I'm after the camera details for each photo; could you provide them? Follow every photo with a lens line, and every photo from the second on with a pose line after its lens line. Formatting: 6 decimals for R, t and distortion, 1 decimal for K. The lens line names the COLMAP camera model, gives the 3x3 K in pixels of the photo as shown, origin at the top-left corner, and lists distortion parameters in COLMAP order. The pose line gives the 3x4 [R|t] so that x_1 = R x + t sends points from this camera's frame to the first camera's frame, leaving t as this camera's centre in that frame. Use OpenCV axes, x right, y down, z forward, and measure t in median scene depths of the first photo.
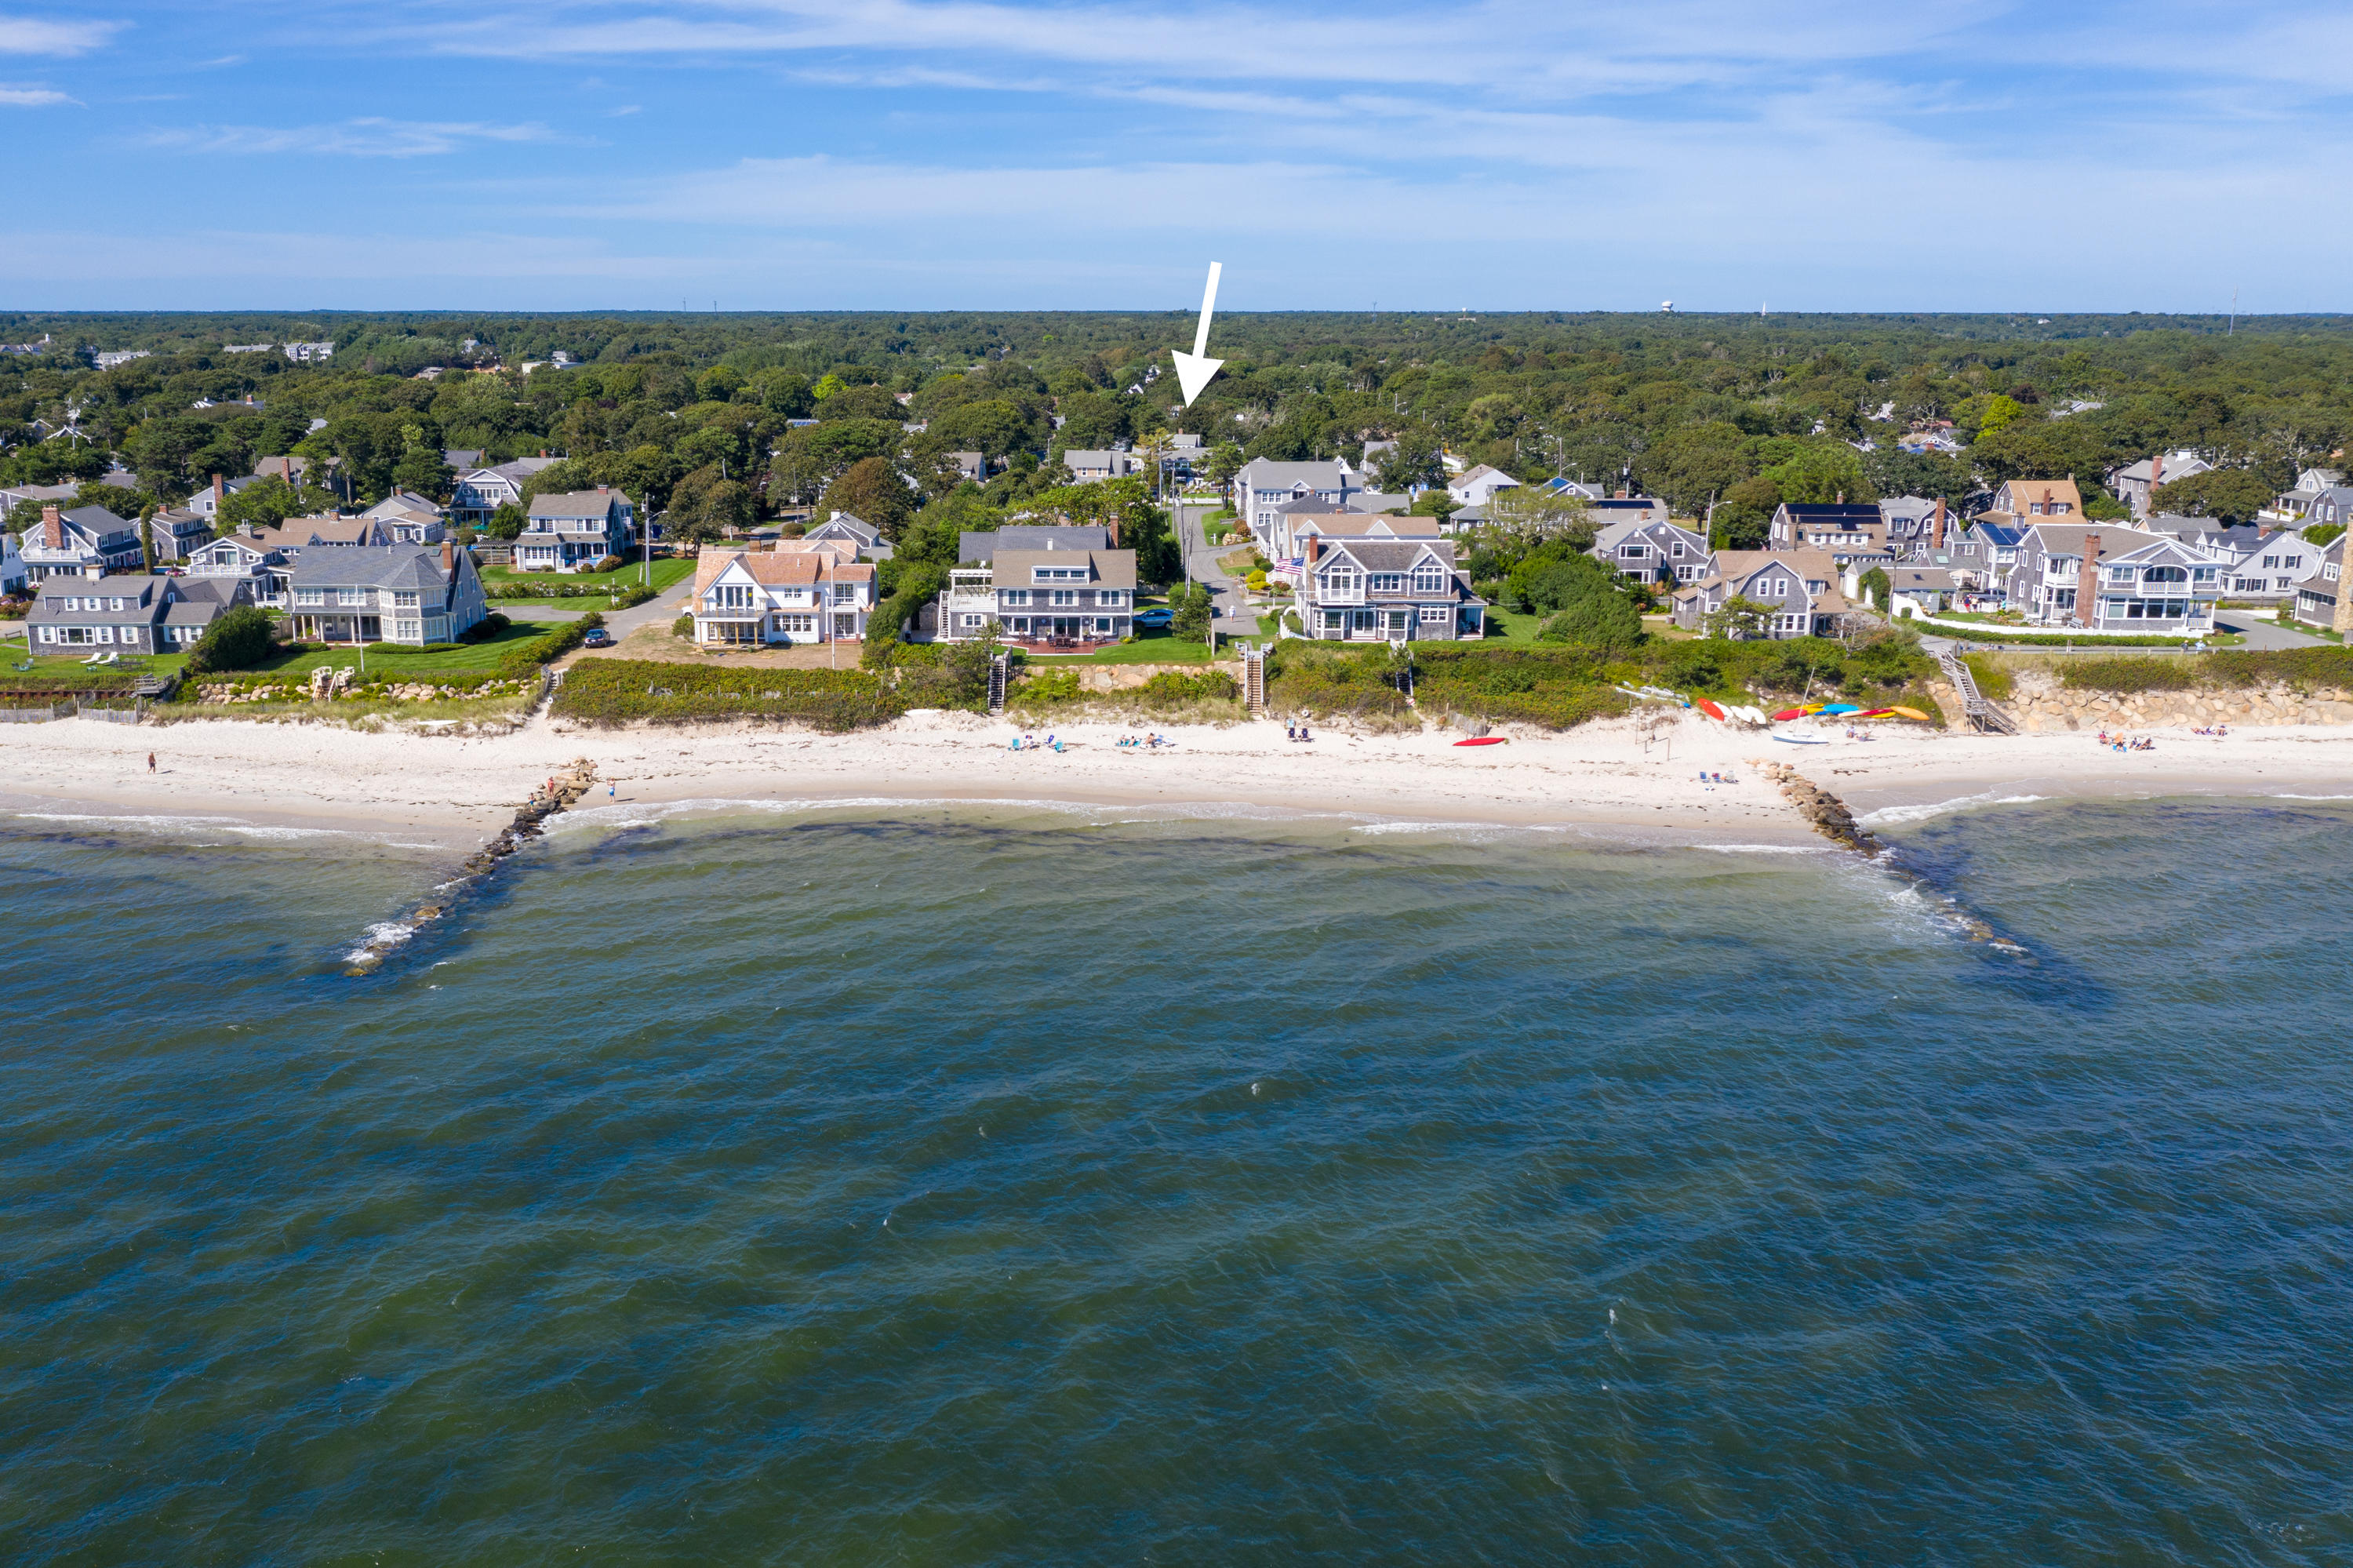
lens RADIAL K [[2049.1, 0, 1176.5], [0, 2049.1, 784.0], [0, 0, 1]] dist [-0.015215, 0.017121]
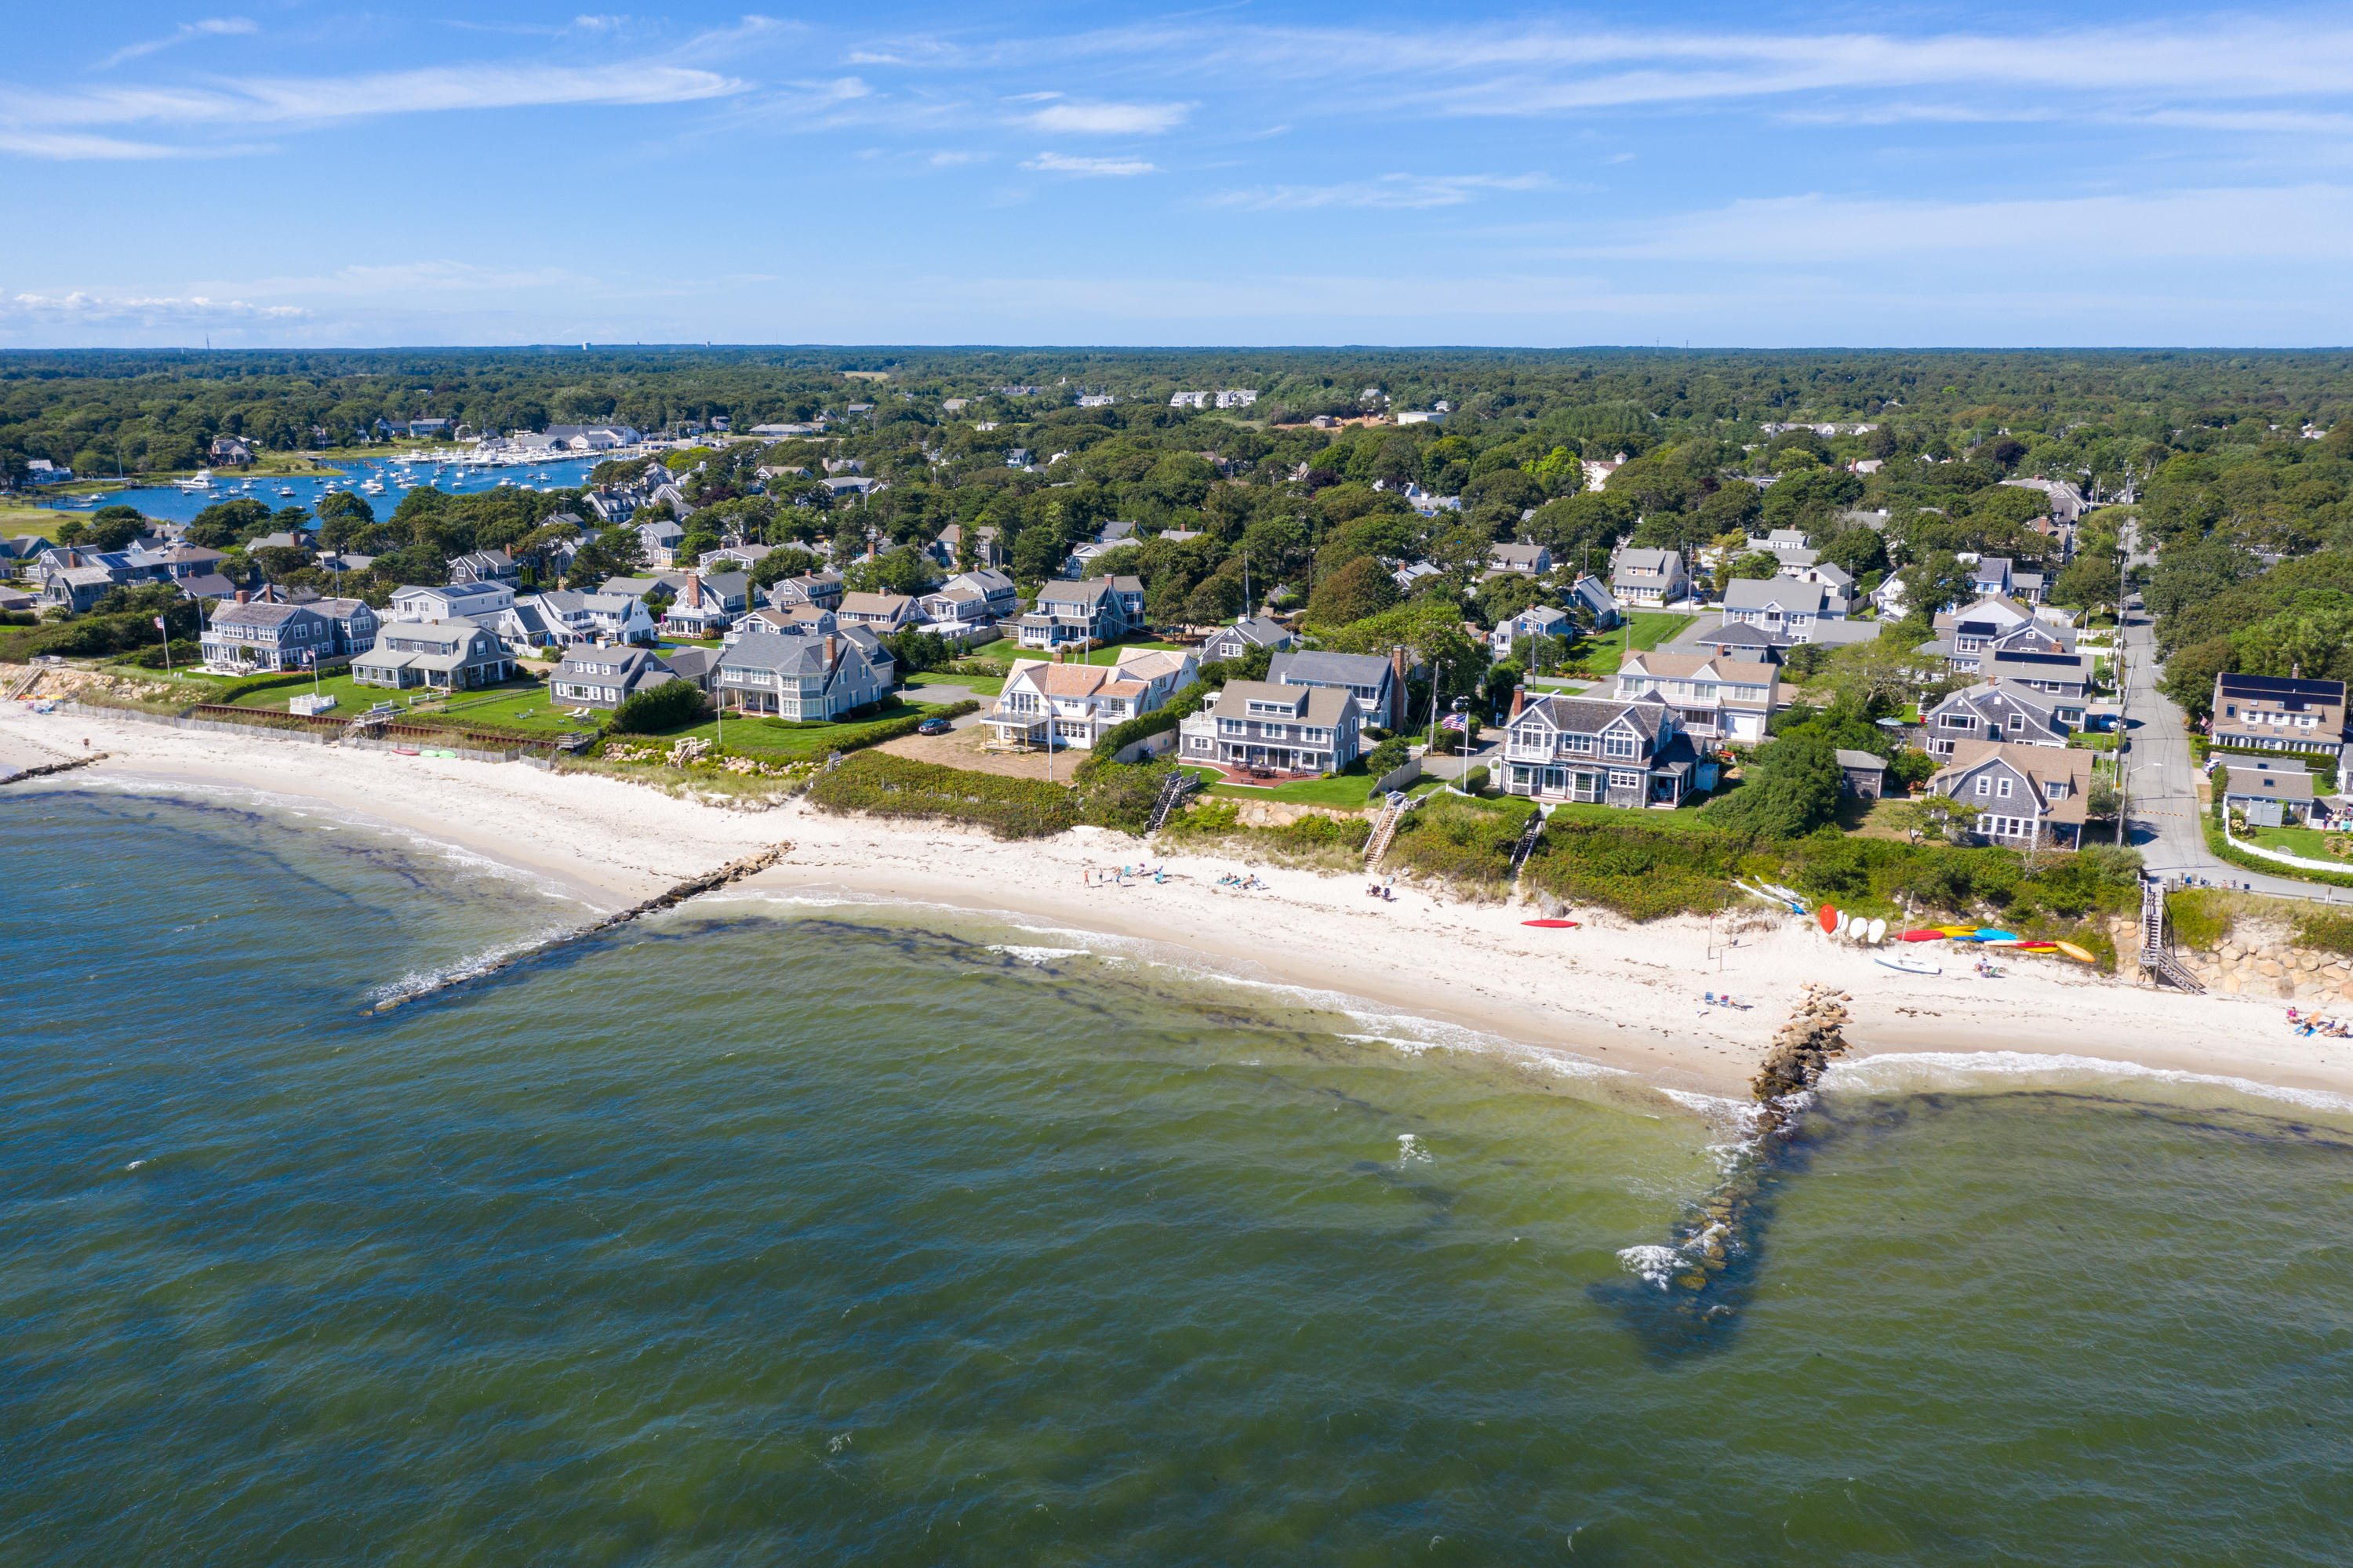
lens RADIAL K [[1945.3, 0, 1176.5], [0, 1945.3, 784.0], [0, 0, 1]] dist [-0.010148, 0.006054]
pose [[0.889063, 0.100122, -0.446702, 0.354527], [-0.102056, 0.994582, 0.019800, -0.077695], [0.446264, 0.027985, 0.894463, 0.069360]]
